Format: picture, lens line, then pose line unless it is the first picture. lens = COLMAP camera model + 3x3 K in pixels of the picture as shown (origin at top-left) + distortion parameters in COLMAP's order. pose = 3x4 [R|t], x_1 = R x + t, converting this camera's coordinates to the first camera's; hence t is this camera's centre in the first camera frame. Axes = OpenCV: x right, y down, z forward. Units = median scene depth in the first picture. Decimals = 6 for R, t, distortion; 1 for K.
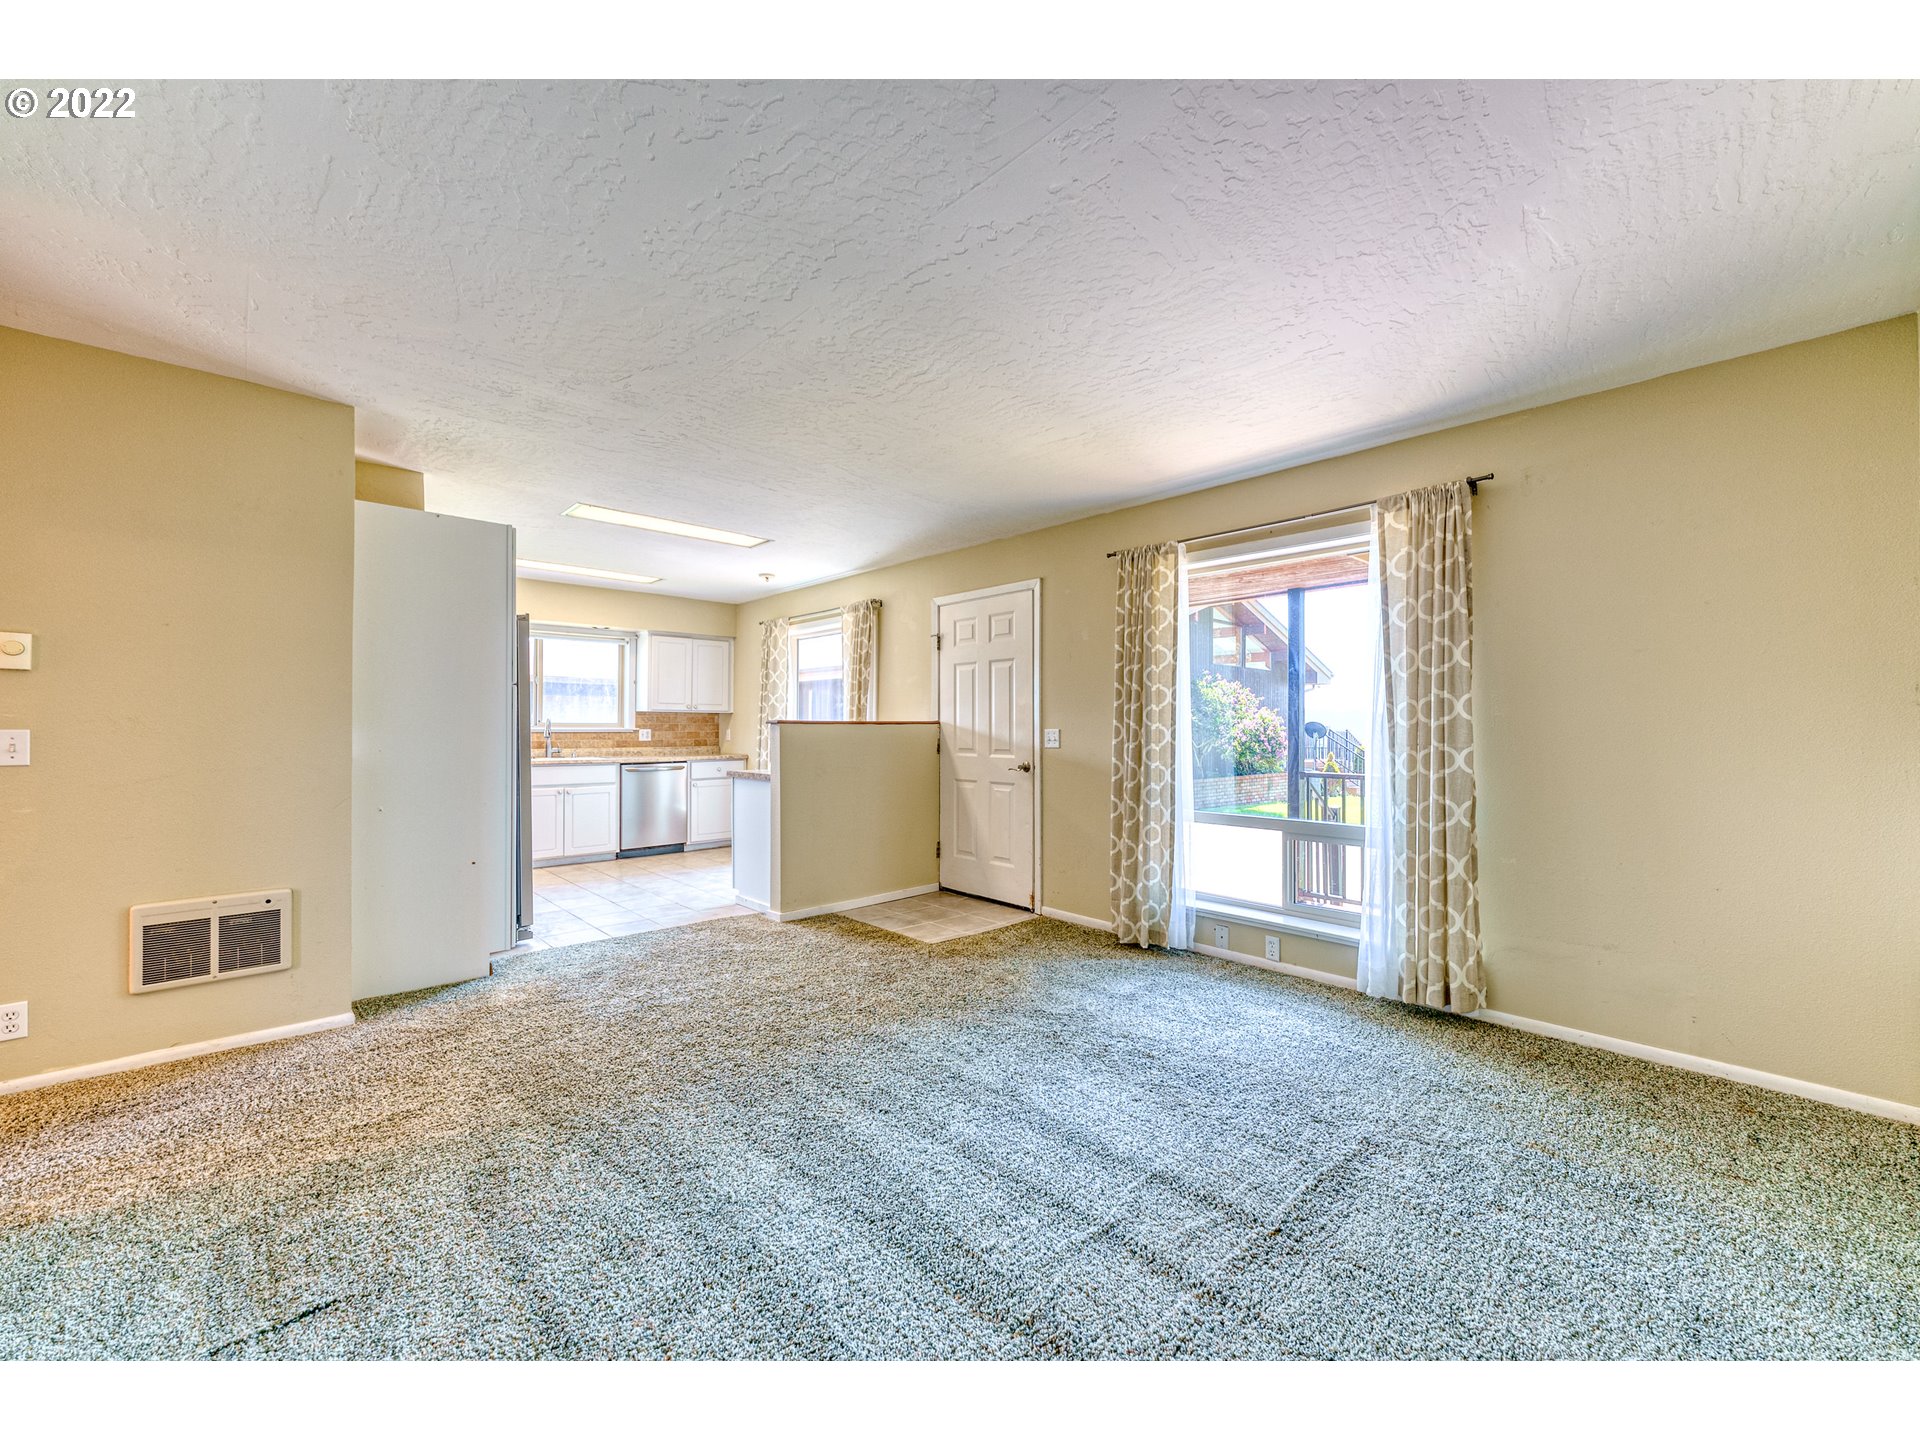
lens RADIAL K [[771.0, 0, 962.4], [0, 771.0, 721.3], [0, 0, 1]] dist [0.001196, 0.000092]
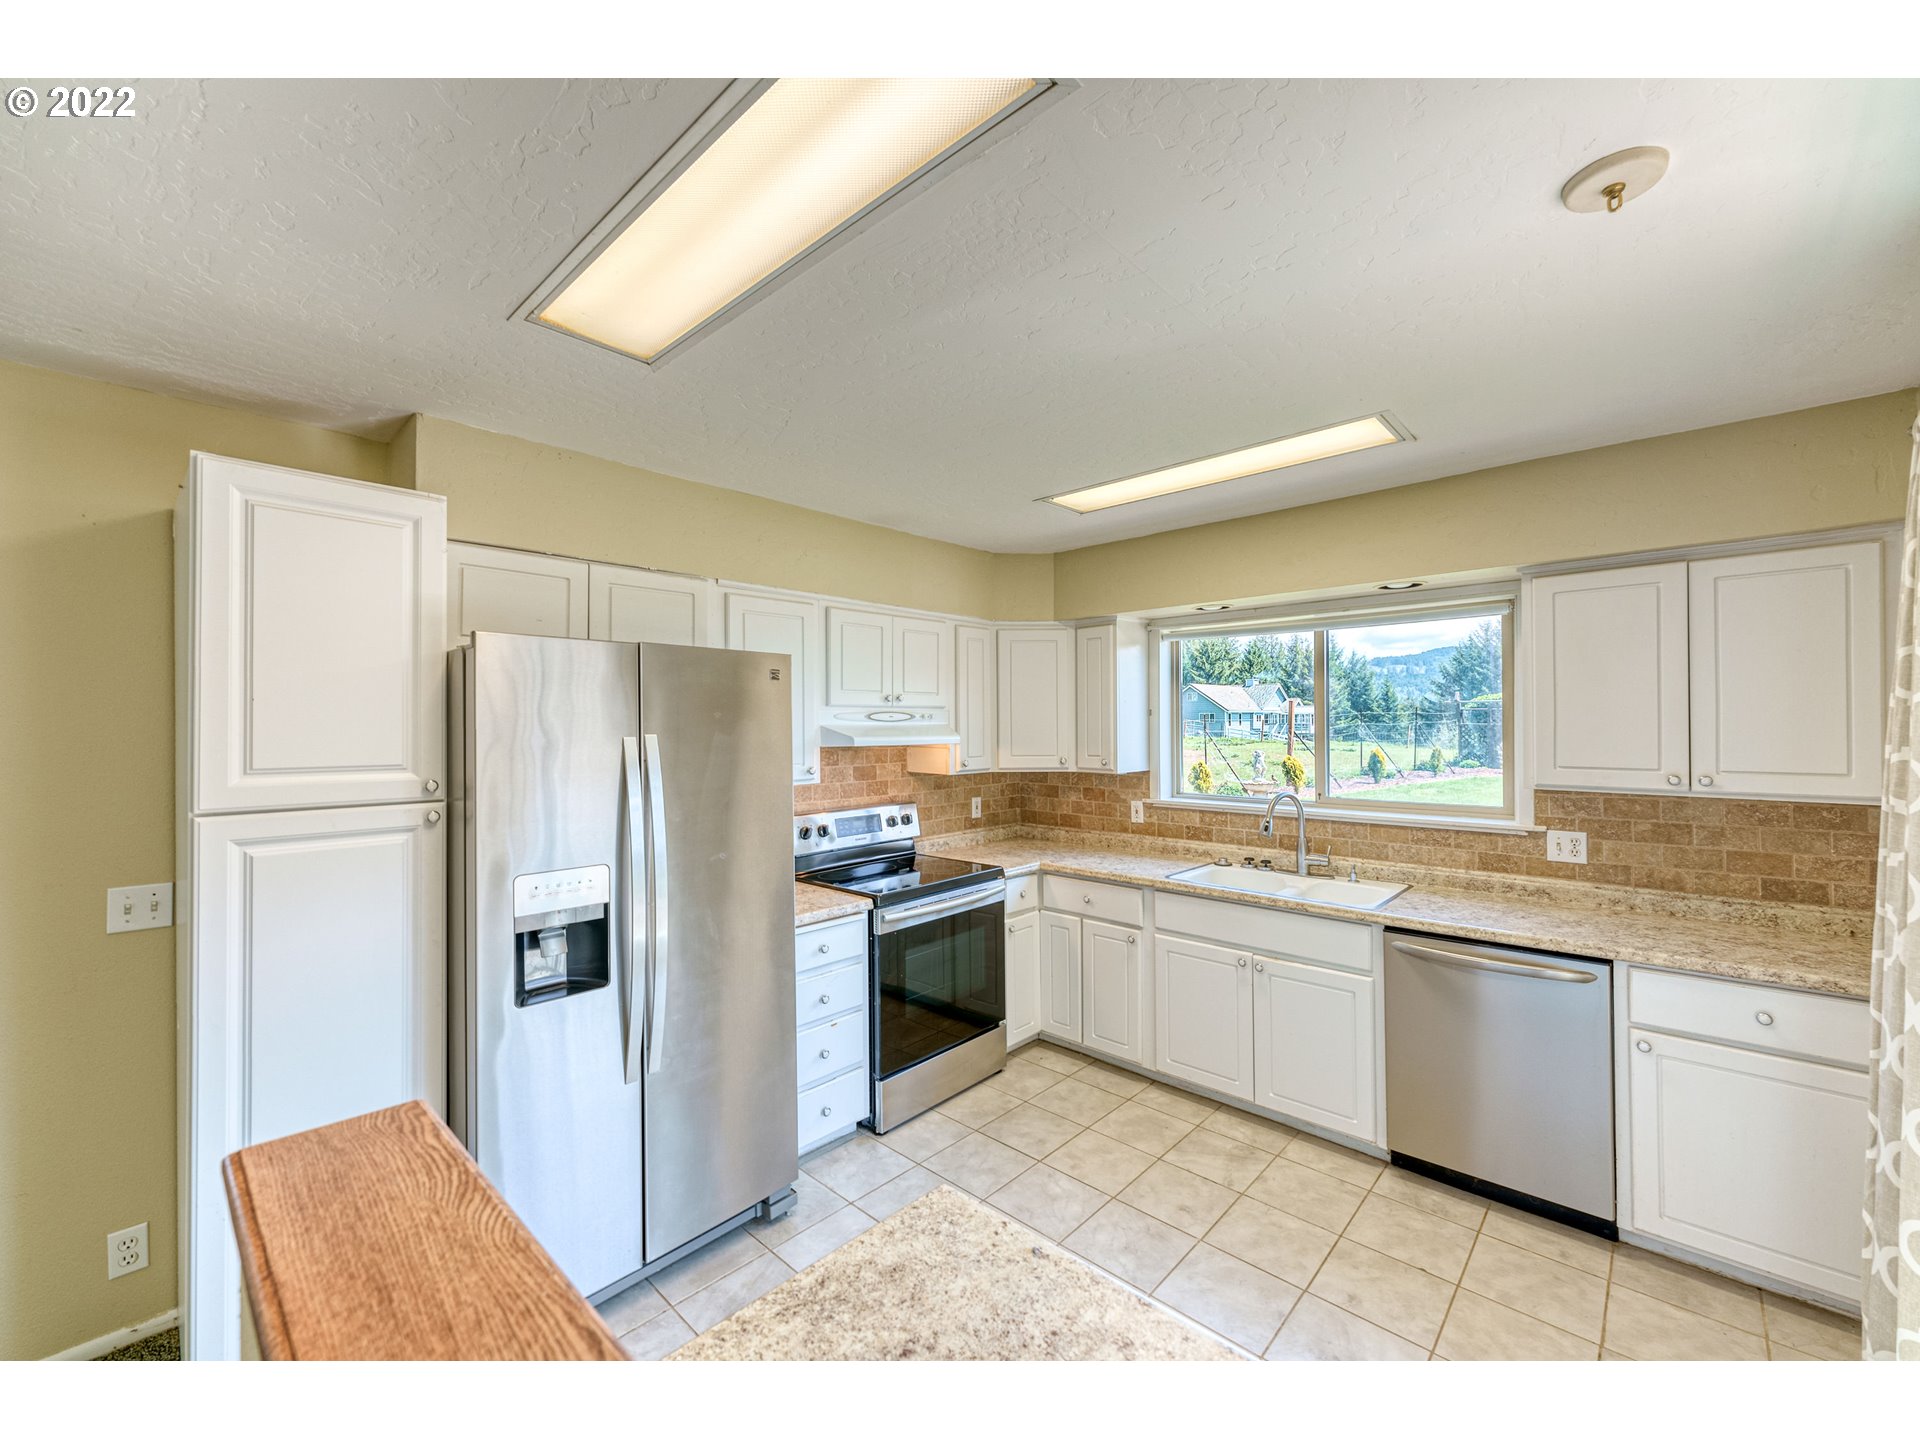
lens RADIAL K [[771.0, 0, 961.4], [0, 771.0, 719.9], [0, 0, 1]] dist [0.001196, 0.000092]
pose [[0.111574, -0.011064, -0.993695, -0.071822], [0.007043, 0.999922, -0.010343, -0.042215], [0.993731, -0.005844, 0.111643, 0.668719]]
